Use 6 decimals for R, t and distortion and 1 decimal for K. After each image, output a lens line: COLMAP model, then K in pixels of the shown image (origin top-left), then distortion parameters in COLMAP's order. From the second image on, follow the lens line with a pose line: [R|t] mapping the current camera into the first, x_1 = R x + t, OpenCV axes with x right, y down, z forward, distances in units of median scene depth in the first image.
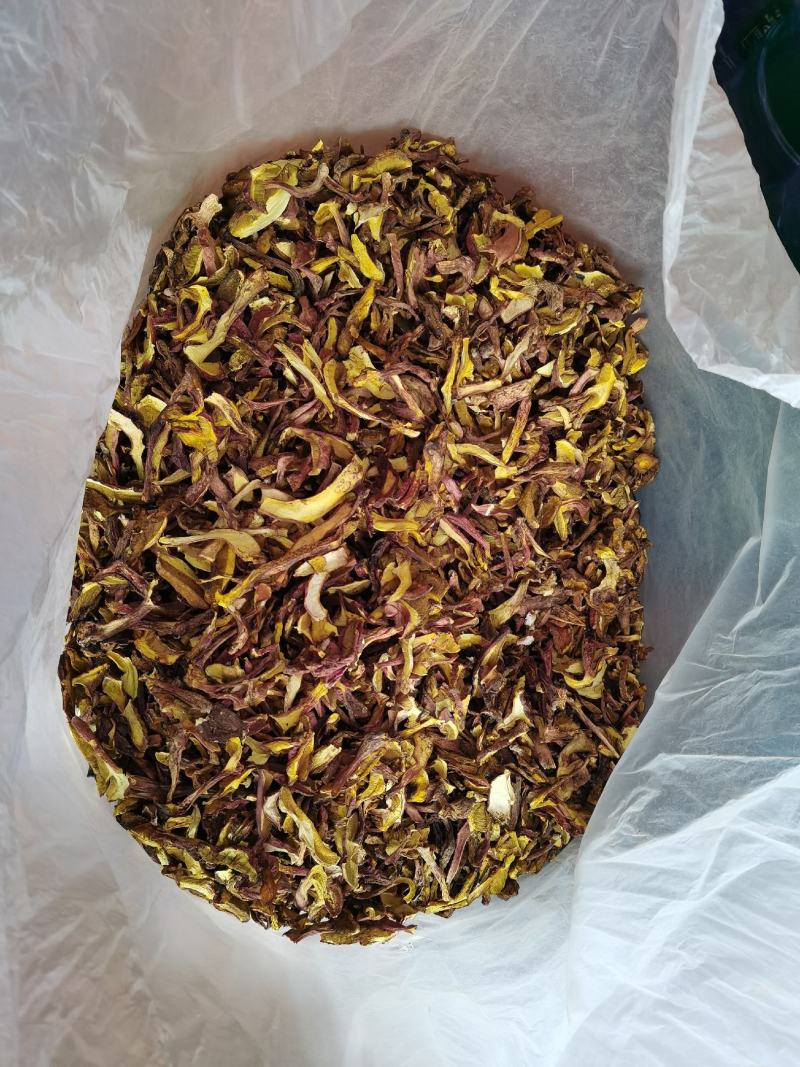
lens RADIAL K [[814.8, 0, 400.0], [0, 814.8, 533.5], [0, 0, 1]] dist [0.048167, -0.080721]
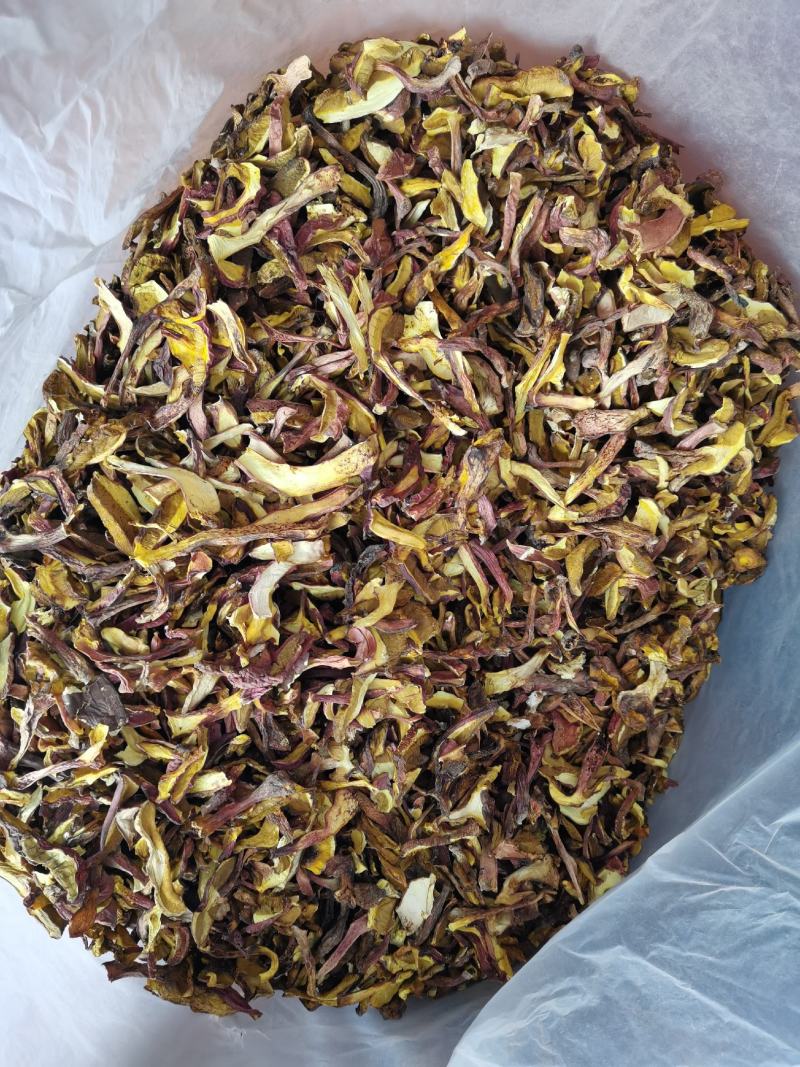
lens RADIAL K [[814.8, 0, 400.0], [0, 814.8, 533.5], [0, 0, 1]] dist [0.048167, -0.080721]
pose [[0.937795, 0.326948, -0.116815, 0.087271], [-0.323173, 0.944994, 0.050461, -0.051530], [0.126888, -0.009570, 0.991871, 0.222768]]
